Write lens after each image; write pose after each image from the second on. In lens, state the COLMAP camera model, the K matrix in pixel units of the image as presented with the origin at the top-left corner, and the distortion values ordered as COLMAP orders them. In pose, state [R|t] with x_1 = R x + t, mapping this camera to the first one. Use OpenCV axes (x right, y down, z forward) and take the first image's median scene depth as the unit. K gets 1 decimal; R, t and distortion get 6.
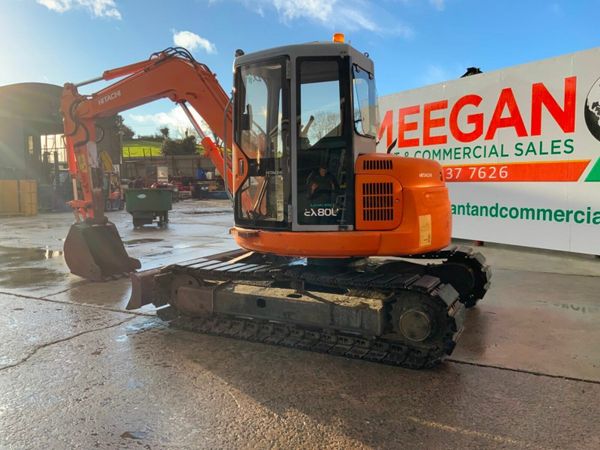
lens RADIAL K [[495.3, 0, 299.0], [0, 495.3, 228.7], [0, 0, 1]] dist [-0.010717, -0.019610]
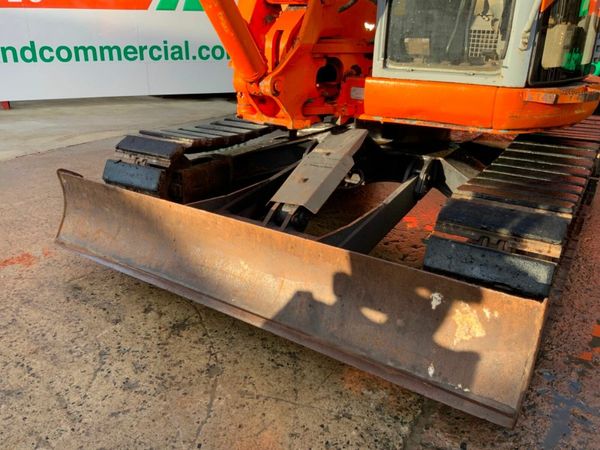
lens RADIAL K [[497.0, 0, 300.0], [0, 497.0, 229.7], [0, 0, 1]] dist [0.077111, -0.150809]
pose [[0.099335, -0.385714, 0.917255, -0.308019], [0.070152, 0.922235, 0.380211, -0.047965], [-0.992578, 0.026579, 0.118669, 0.550952]]
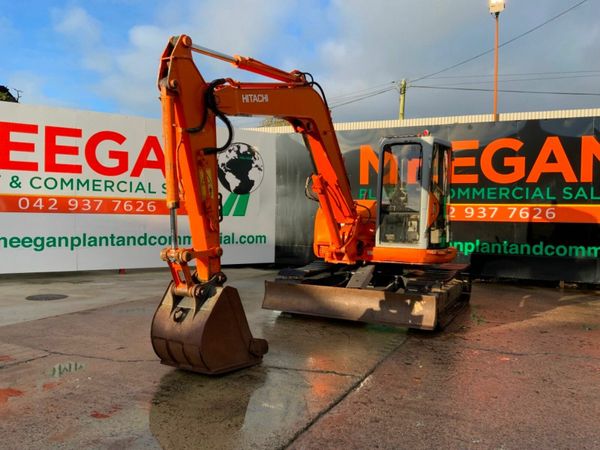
lens RADIAL K [[497.0, 0, 299.0], [0, 497.0, 220.3], [0, 0, 1]] dist [0.077111, -0.150809]
pose [[-0.016882, -0.019014, 0.999677, -0.762718], [0.066894, 0.997558, 0.020103, -0.080827], [-0.997617, 0.067212, -0.015569, 0.662748]]
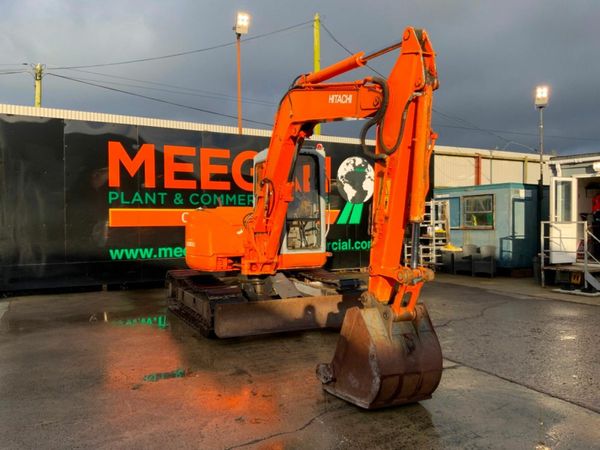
lens RADIAL K [[497.0, 0, 299.2], [0, 497.0, 223.1], [0, 0, 1]] dist [0.077111, -0.150809]
pose [[-0.798472, -0.007786, 0.601981, -0.501466], [0.050031, 0.995599, 0.079238, -0.121448], [-0.599949, 0.093387, -0.794569, 1.094950]]
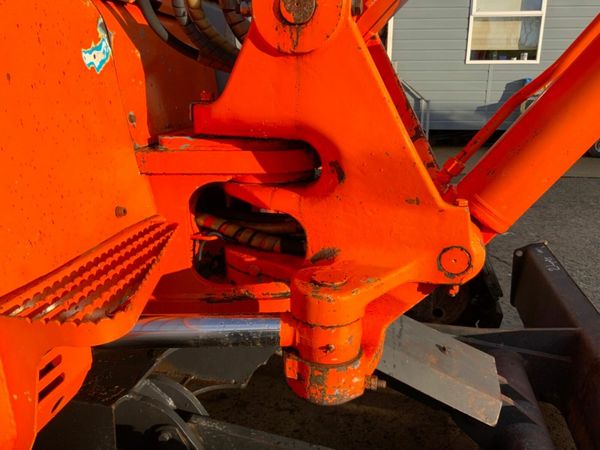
lens RADIAL K [[497.0, 0, 300.5], [0, 497.0, 225.1], [0, 0, 1]] dist [0.077111, -0.150809]
pose [[-0.962953, 0.075867, -0.258776, -0.015706], [-0.025356, 0.929886, 0.366973, -0.061437], [0.268473, 0.359939, -0.893513, 0.678440]]
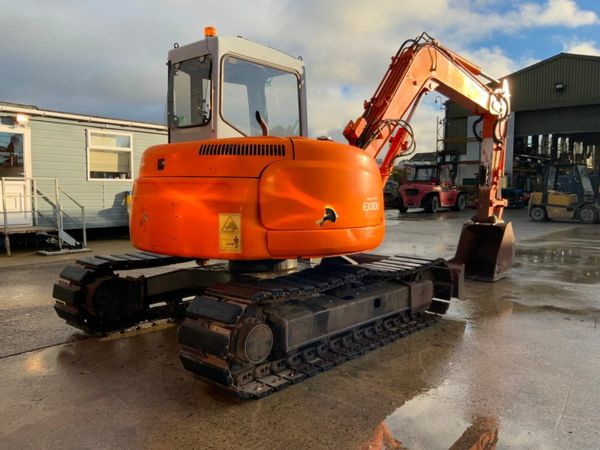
lens RADIAL K [[497.0, 0, 301.4], [0, 497.0, 226.0], [0, 0, 1]] dist [0.077111, -0.150809]
pose [[-0.251923, 0.064972, -0.965564, 0.448773], [-0.091346, 0.991693, 0.090564, -0.056960], [0.963426, 0.111016, -0.243896, 0.663843]]
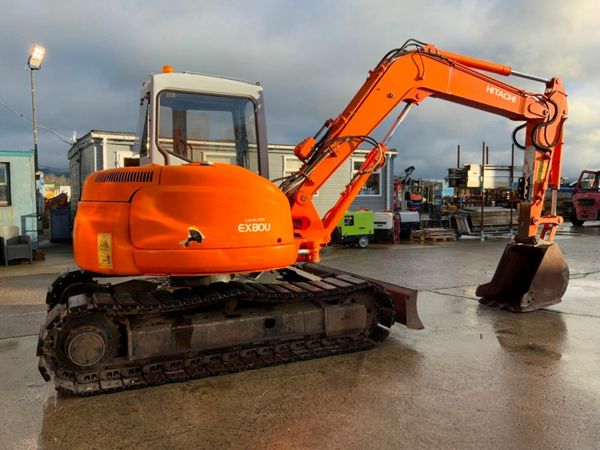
lens RADIAL K [[497.0, 0, 301.8], [0, 497.0, 225.4], [0, 0, 1]] dist [0.077111, -0.150809]
pose [[-0.603581, 0.040100, -0.796293, 0.351326], [-0.069444, 0.992295, 0.102608, -0.087294], [0.794272, 0.117230, -0.596146, 0.887722]]
